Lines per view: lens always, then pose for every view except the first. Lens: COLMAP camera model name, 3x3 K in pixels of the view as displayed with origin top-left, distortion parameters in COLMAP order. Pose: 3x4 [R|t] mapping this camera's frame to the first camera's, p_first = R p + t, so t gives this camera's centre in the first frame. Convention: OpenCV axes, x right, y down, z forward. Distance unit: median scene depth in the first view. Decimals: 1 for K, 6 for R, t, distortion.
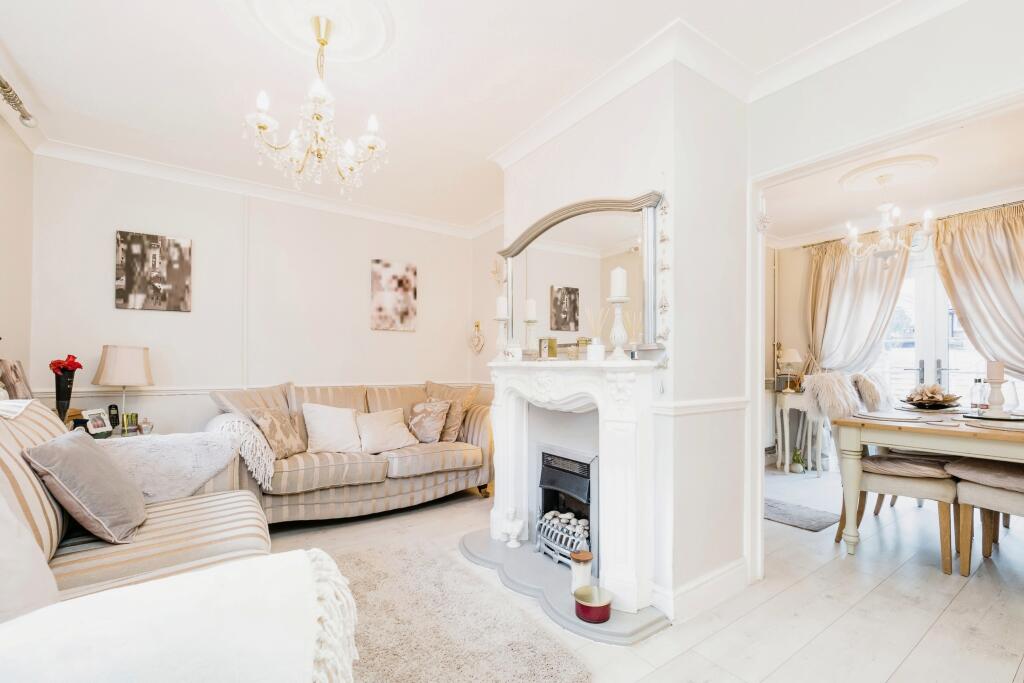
lens RADIAL K [[440.0, 0, 512.0], [0, 440.0, 341.5], [0, 0, 1]] dist [-0.009025, -0.000473]
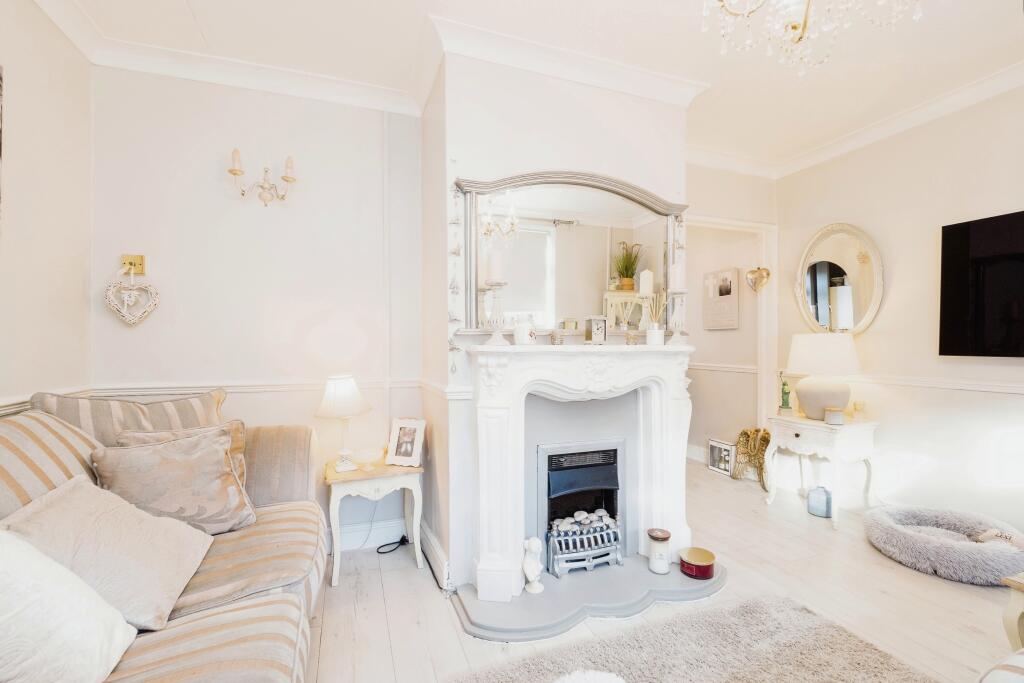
lens RADIAL K [[440.0, 0, 512.0], [0, 440.0, 341.5], [0, 0, 1]] dist [-0.009025, -0.000473]
pose [[0.251334, 0.013051, 0.967812, -0.525527], [-0.048945, 0.998801, -0.000758, 0.031414], [-0.966662, -0.047179, 0.251672, 0.618411]]
